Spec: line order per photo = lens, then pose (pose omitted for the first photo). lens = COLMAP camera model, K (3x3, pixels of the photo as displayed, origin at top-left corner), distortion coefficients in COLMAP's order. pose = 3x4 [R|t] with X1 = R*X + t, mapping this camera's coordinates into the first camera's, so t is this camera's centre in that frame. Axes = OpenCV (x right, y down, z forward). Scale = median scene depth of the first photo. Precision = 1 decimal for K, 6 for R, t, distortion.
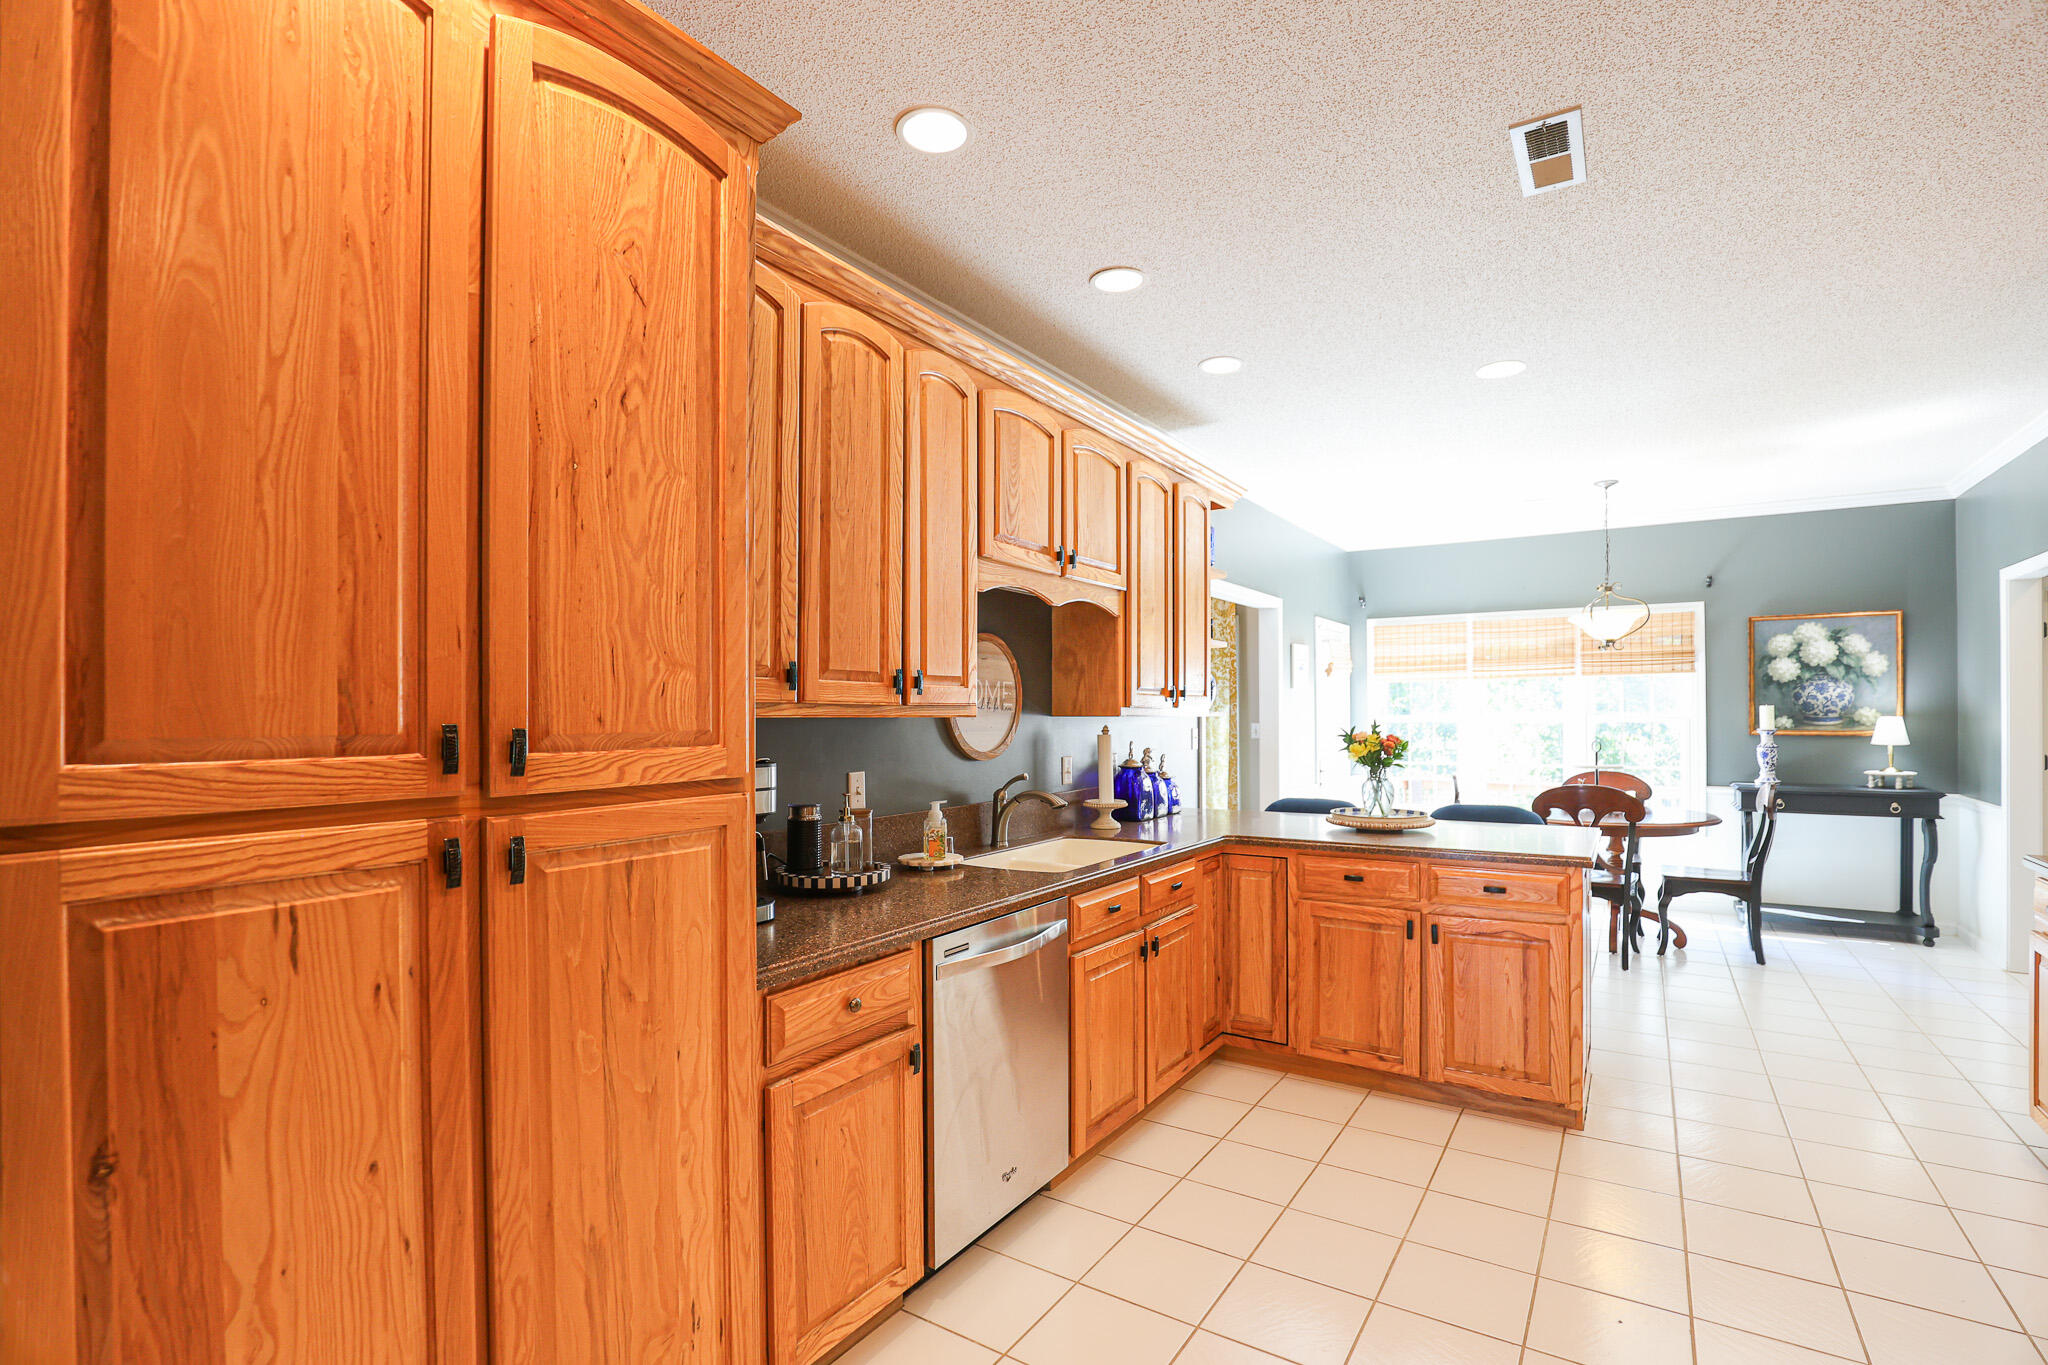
lens RADIAL K [[957.9, 0, 1001.2], [0, 957.9, 711.6], [0, 0, 1]] dist [-0.037439, 0.006002]
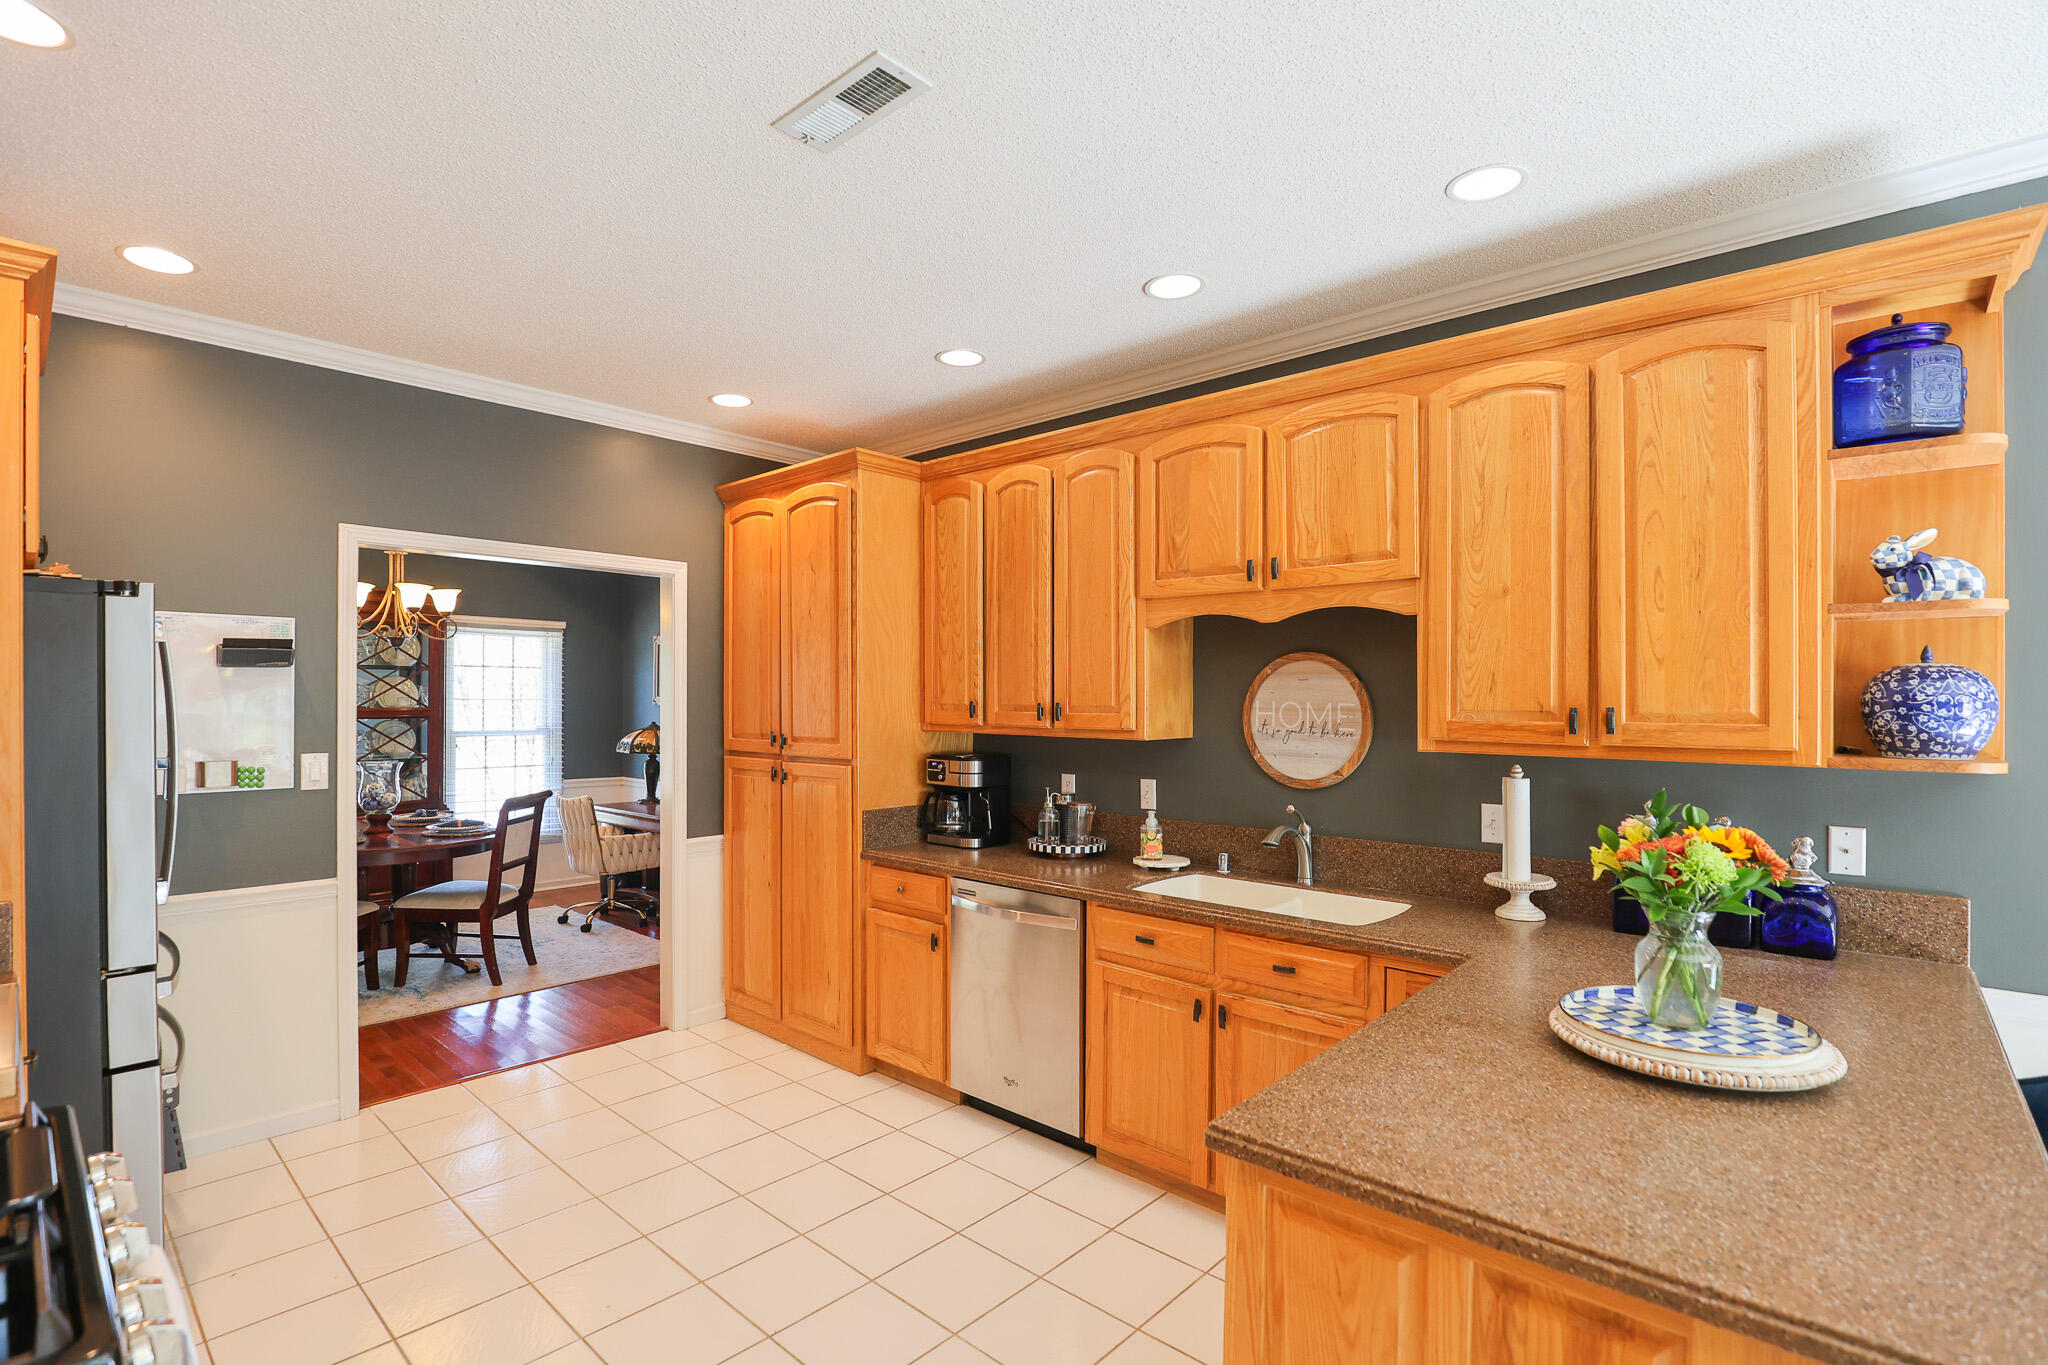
lens RADIAL K [[957.9, 0, 1020.7], [0, 957.9, 679.1], [0, 0, 1]] dist [-0.037439, 0.006002]
pose [[-0.131853, -0.013469, -0.991178, 1.479711], [-0.001366, 0.999909, -0.013406, -0.069981], [0.991268, -0.000414, -0.131859, 1.304270]]
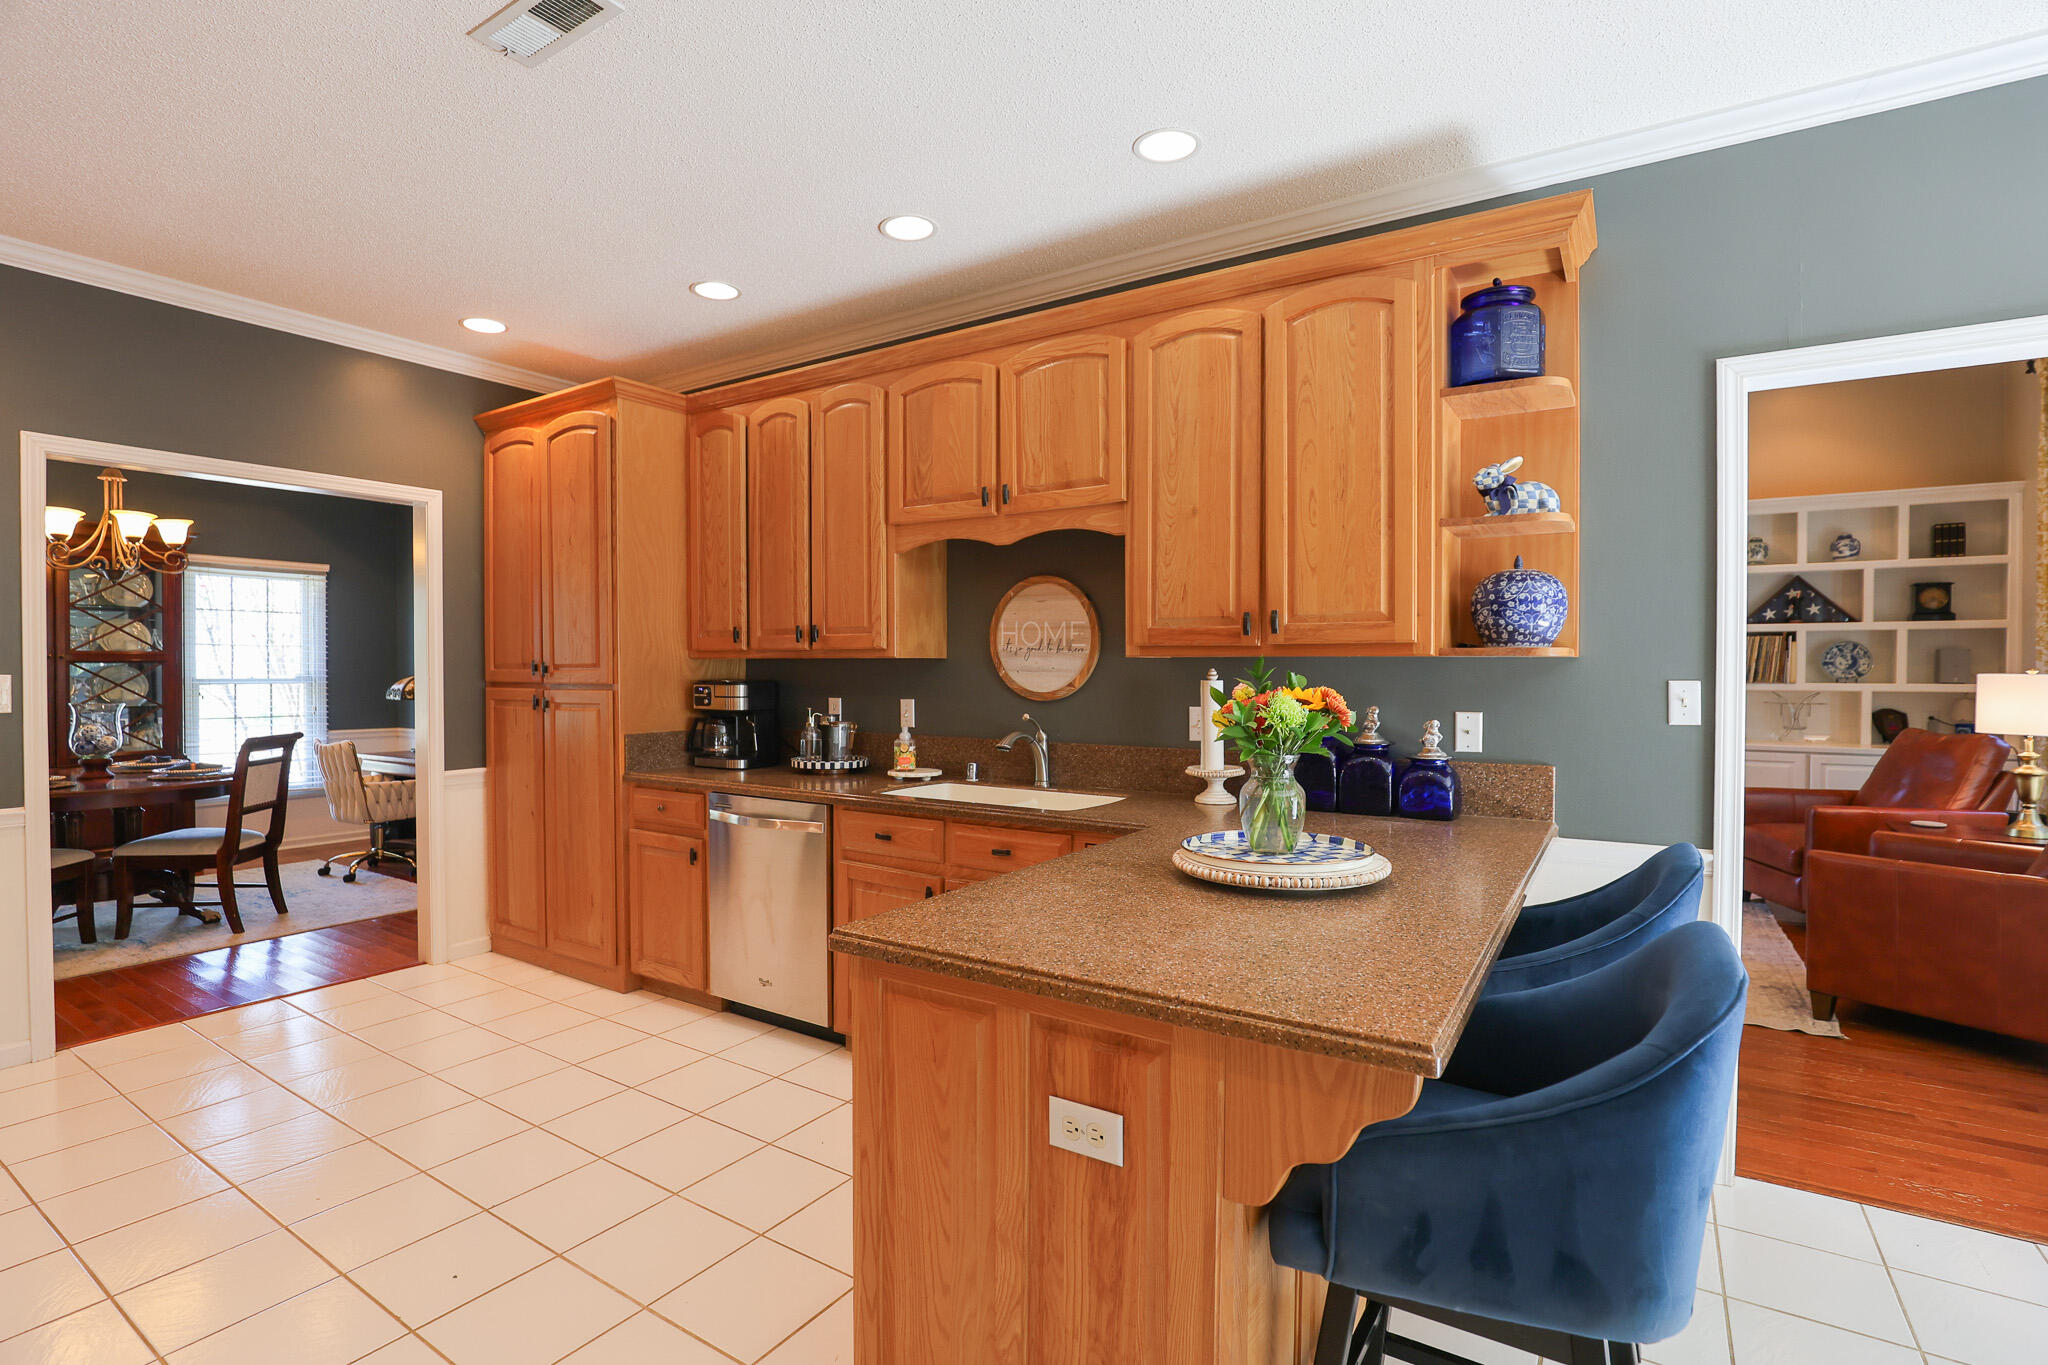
lens RADIAL K [[957.9, 0, 1039.4], [0, 957.9, 665.4], [0, 0, 1]] dist [-0.037439, 0.006002]
pose [[0.035951, -0.000420, -0.999353, 1.569272], [0.008566, 0.999963, -0.000112, 0.021094], [0.999317, -0.008556, 0.035953, 1.483802]]
